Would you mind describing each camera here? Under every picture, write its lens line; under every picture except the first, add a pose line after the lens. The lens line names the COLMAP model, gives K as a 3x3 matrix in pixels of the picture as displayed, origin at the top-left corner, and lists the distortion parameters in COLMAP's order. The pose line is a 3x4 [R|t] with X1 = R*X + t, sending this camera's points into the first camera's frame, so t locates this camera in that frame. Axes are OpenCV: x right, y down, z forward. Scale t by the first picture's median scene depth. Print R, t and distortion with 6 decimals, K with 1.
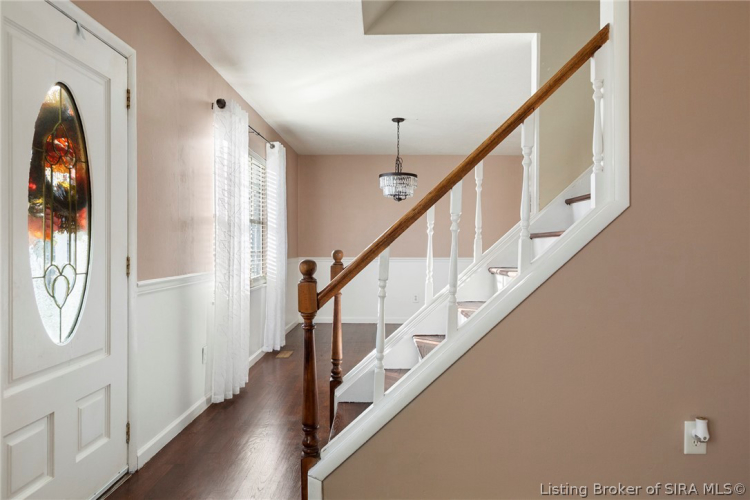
lens RADIAL K [[494.3, 0, 377.5], [0, 494.3, 252.7], [0, 0, 1]] dist [-0.004208, -0.001406]
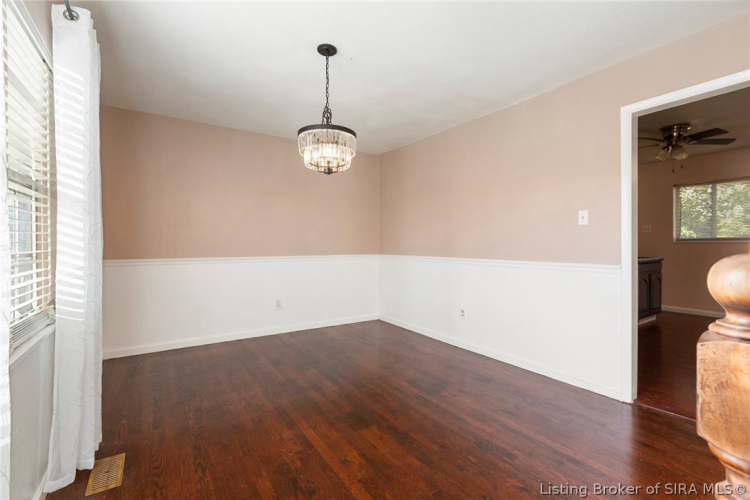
lens RADIAL K [[339.0, 0, 376.4], [0, 339.0, 243.6], [0, 0, 1]] dist [0.000177, 0.000129]
pose [[0.823934, -0.012004, 0.566558, -0.311743], [0.018765, 0.999805, -0.006106, -0.010308], [-0.566375, 0.015662, 0.823999, 1.158494]]
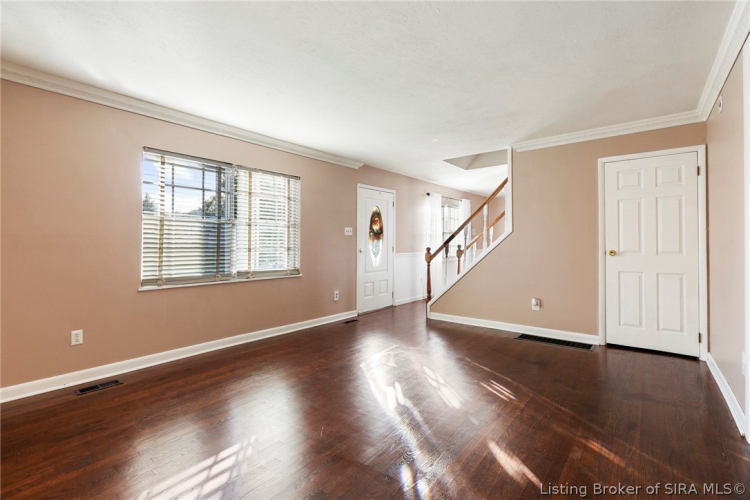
lens RADIAL K [[338.3, 0, 374.6], [0, 338.3, 239.0], [0, 0, 1]] dist [-0.002020, 0.000046]
pose [[0.788648, -0.008512, -0.614786, 0.911573], [-0.008166, 0.999671, -0.024316, 0.014931], [0.614790, 0.024197, 0.788319, -1.043256]]
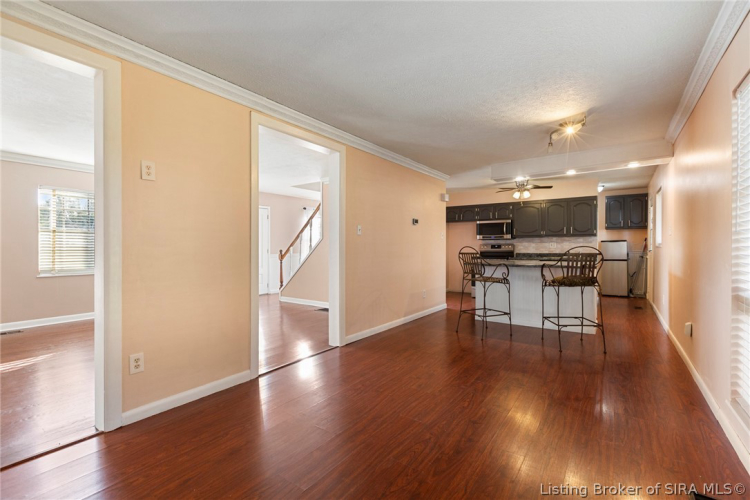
lens RADIAL K [[335.4, 0, 375.8], [0, 335.4, 247.2], [0, 0, 1]] dist [-0.002472, -0.000689]
pose [[0.825332, -0.001762, -0.564645, 2.160103], [-0.005936, 0.999913, -0.011797, 0.019775], [0.564616, 0.013088, 0.825250, -1.080333]]
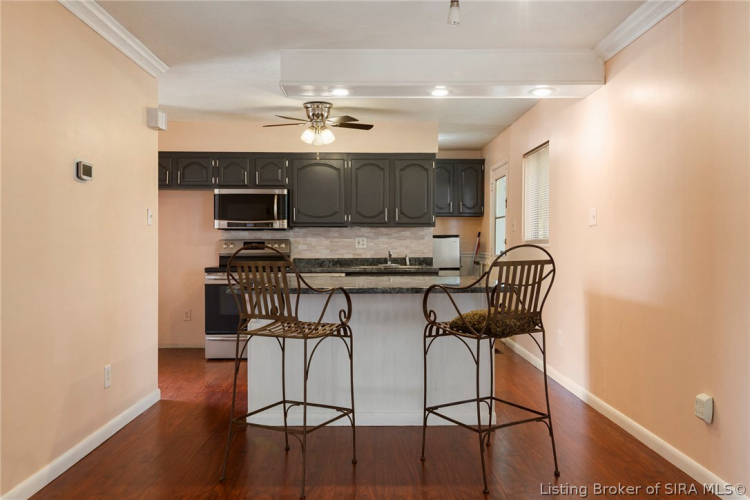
lens RADIAL K [[598.9, 0, 375.0], [0, 598.9, 250.0], [0, 0, 1]] dist [0.016121, 0.003349]
pose [[0.999192, -0.000246, 0.040187, 1.756784], [0.000569, 0.999968, -0.008035, 0.013599], [-0.040183, 0.008052, 0.999160, -0.529699]]
